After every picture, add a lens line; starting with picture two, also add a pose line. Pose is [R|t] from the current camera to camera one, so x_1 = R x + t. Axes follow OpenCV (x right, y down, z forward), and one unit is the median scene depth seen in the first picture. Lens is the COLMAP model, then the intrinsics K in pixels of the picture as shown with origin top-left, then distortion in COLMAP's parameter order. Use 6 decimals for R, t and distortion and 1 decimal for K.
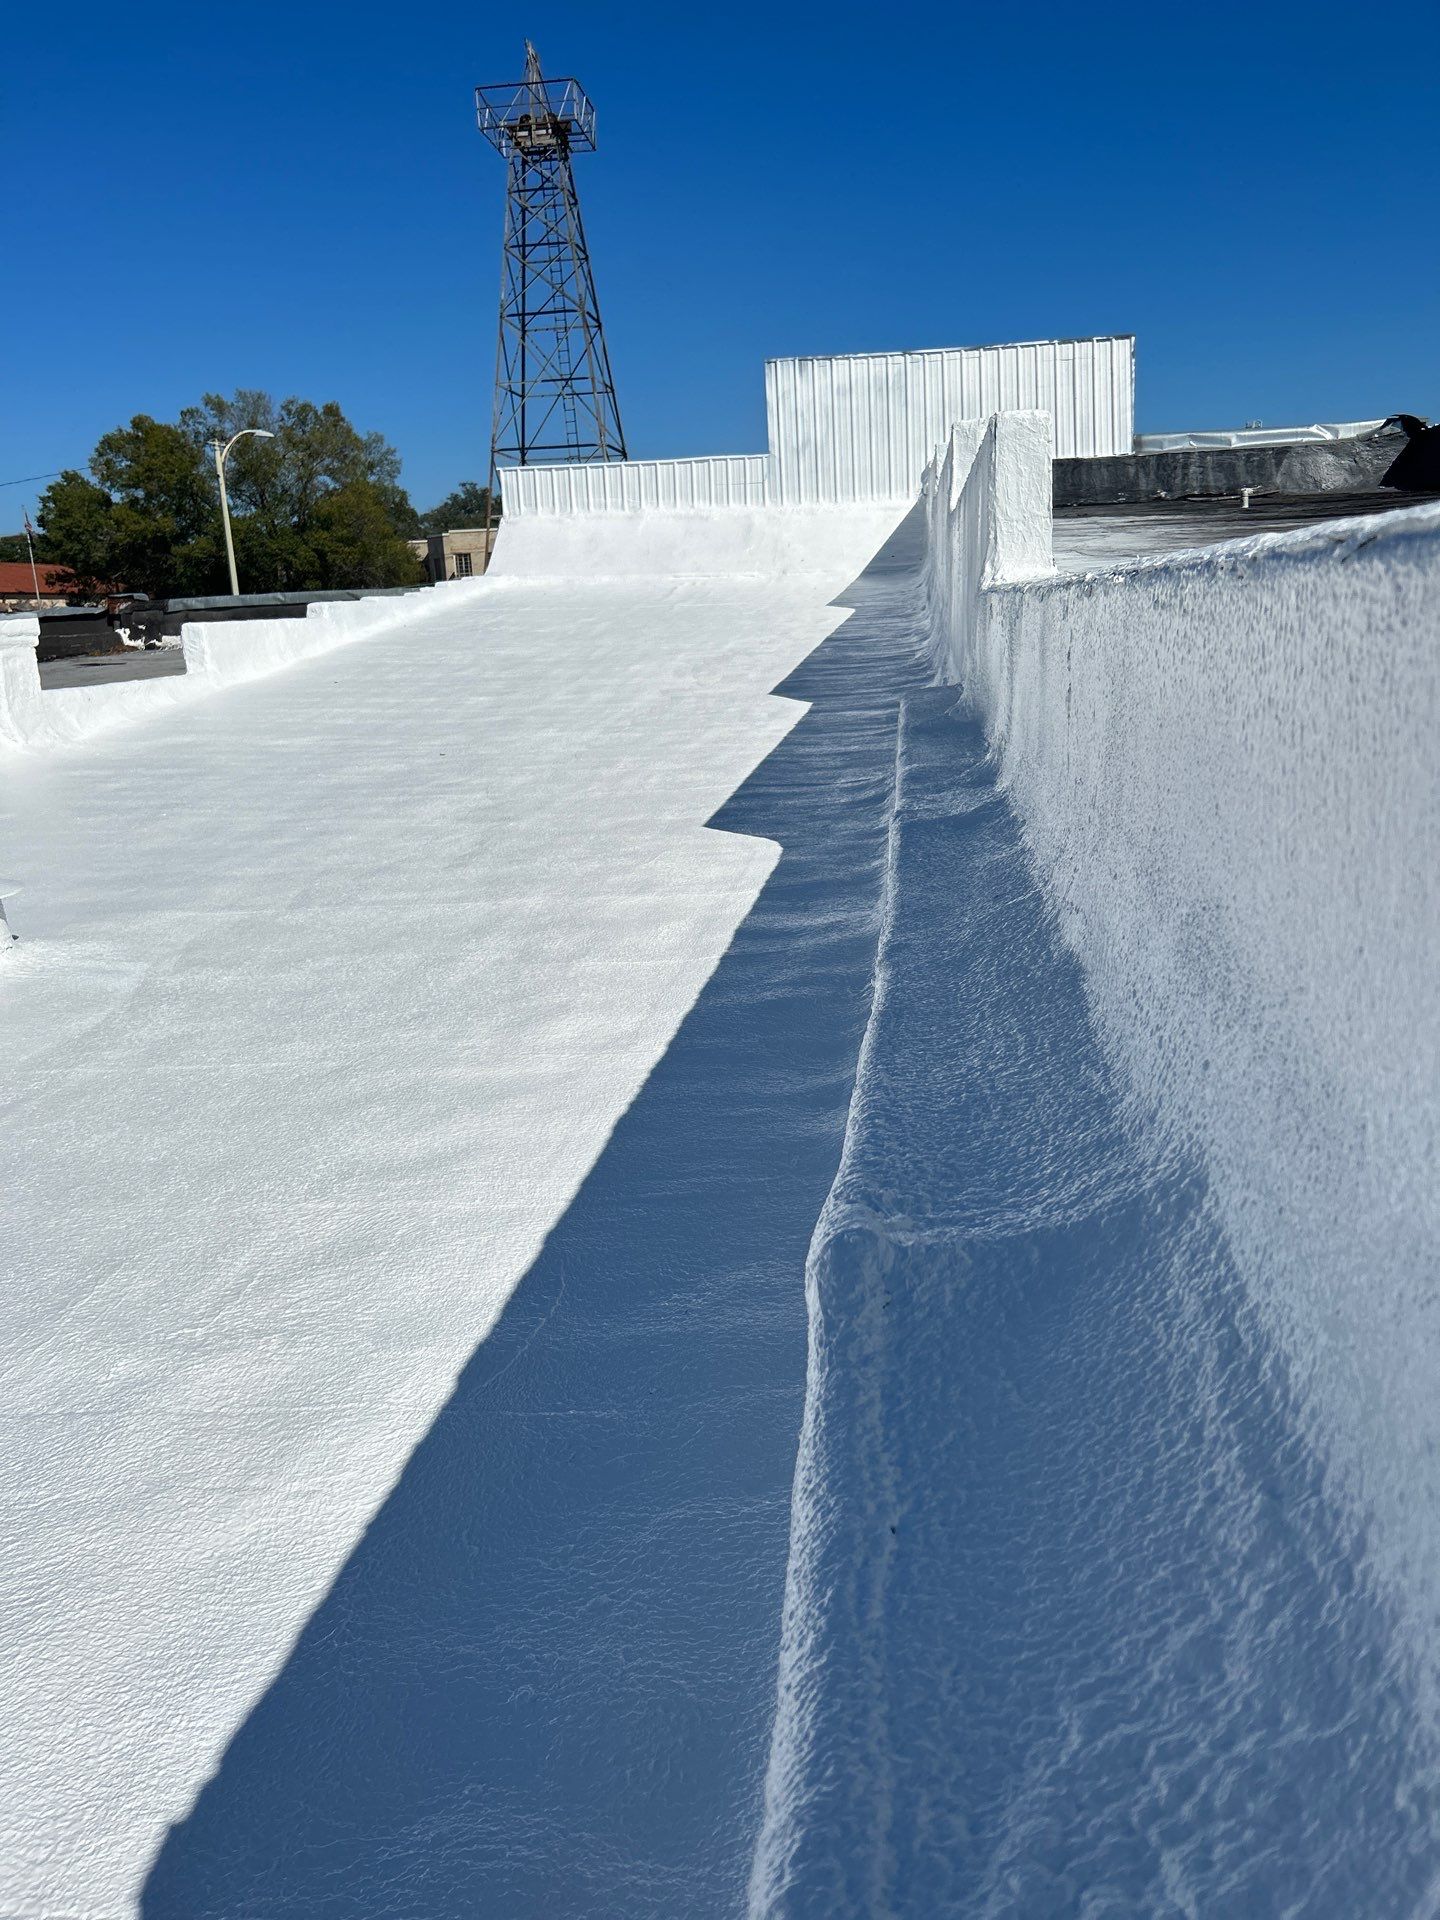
lens RADIAL K [[1449.2, 0, 753.7], [0, 1449.2, 959.4], [0, 0, 1]] dist [0.019582, -0.004954]
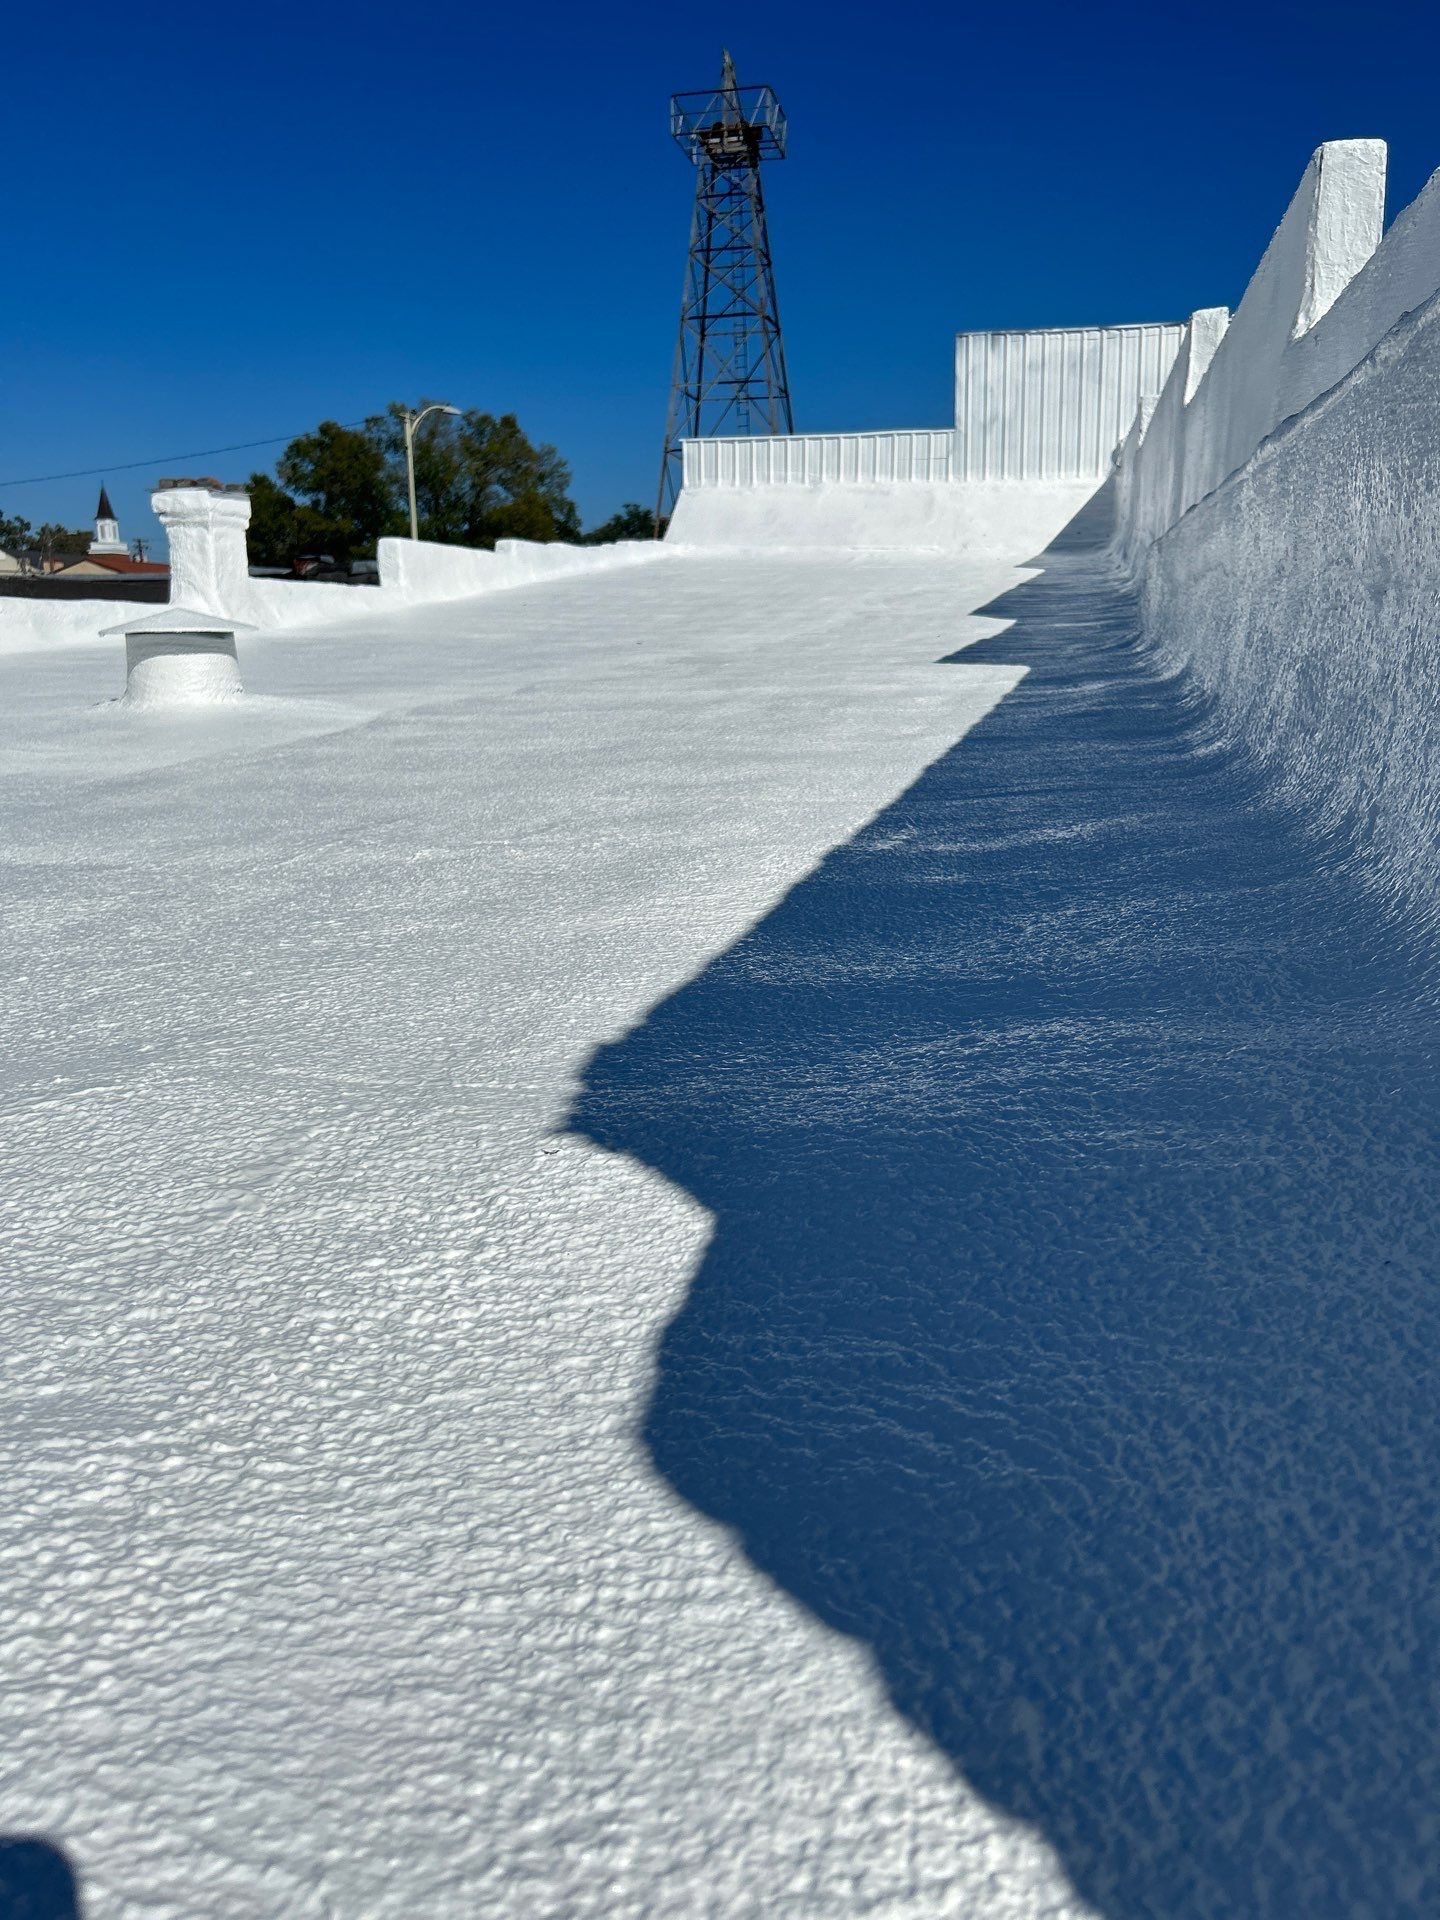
lens RADIAL K [[1449.2, 0, 753.7], [0, 1449.2, 959.4], [0, 0, 1]] dist [0.019582, -0.004954]
pose [[0.994410, 0.055538, -0.089805, -0.016257], [-0.057500, 0.998157, -0.019401, 0.036355], [0.088562, 0.024457, 0.995770, 0.016097]]
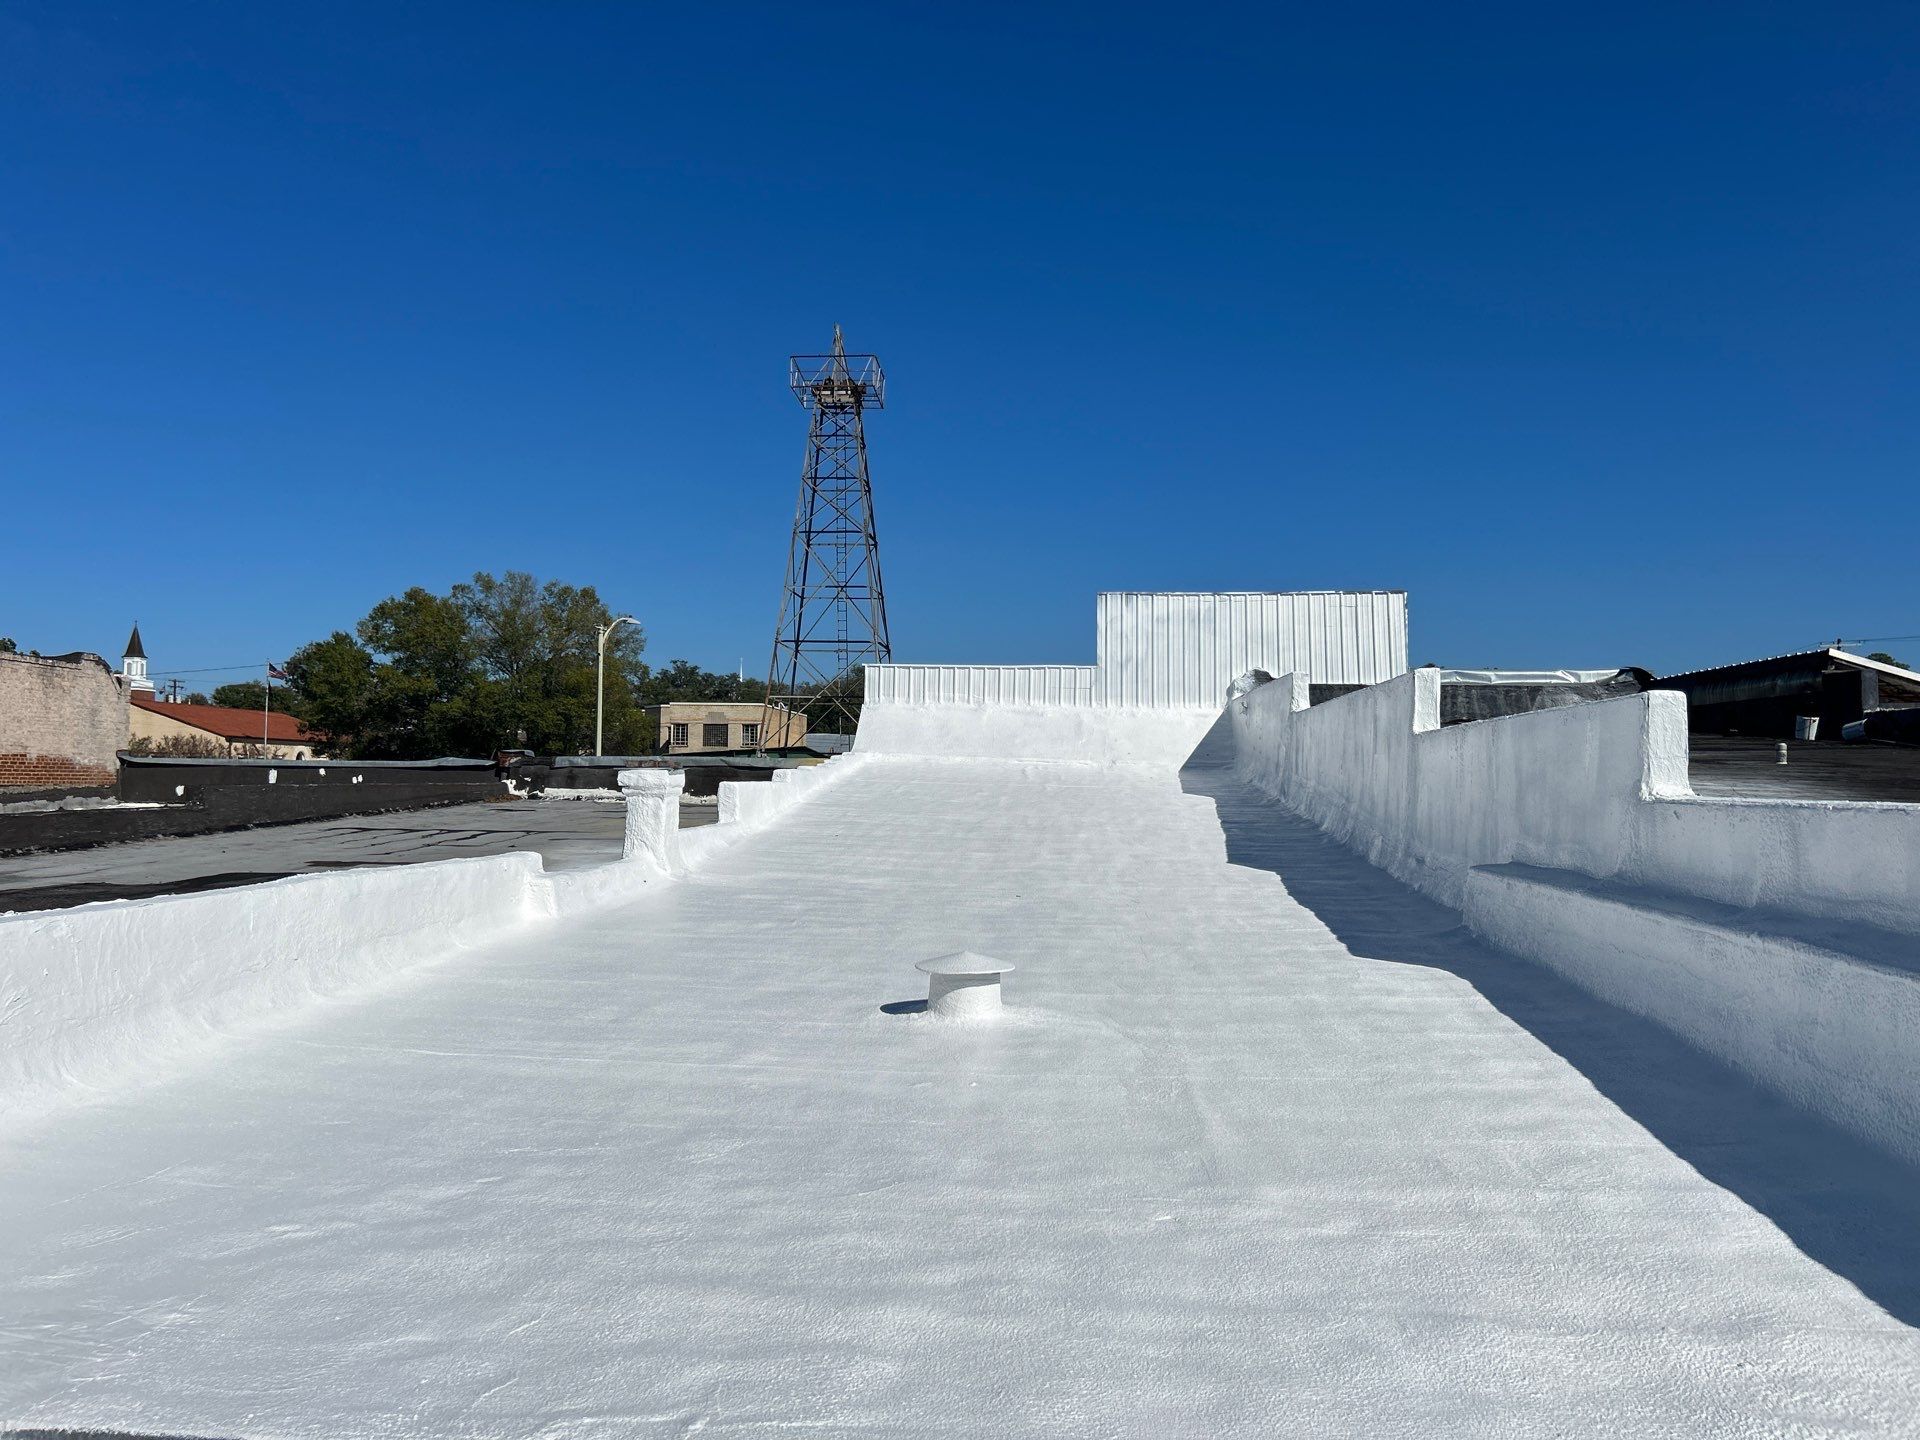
lens RADIAL K [[1416.6, 0, 960.0], [0, 1416.6, 720.0], [0, 0, 1]] dist [0.200801, -0.555808]
pose [[0.997934, 0.056360, 0.030835, -0.131124], [-0.045415, 0.958367, -0.281906, 0.026009], [-0.045439, 0.279923, 0.958946, -0.093079]]
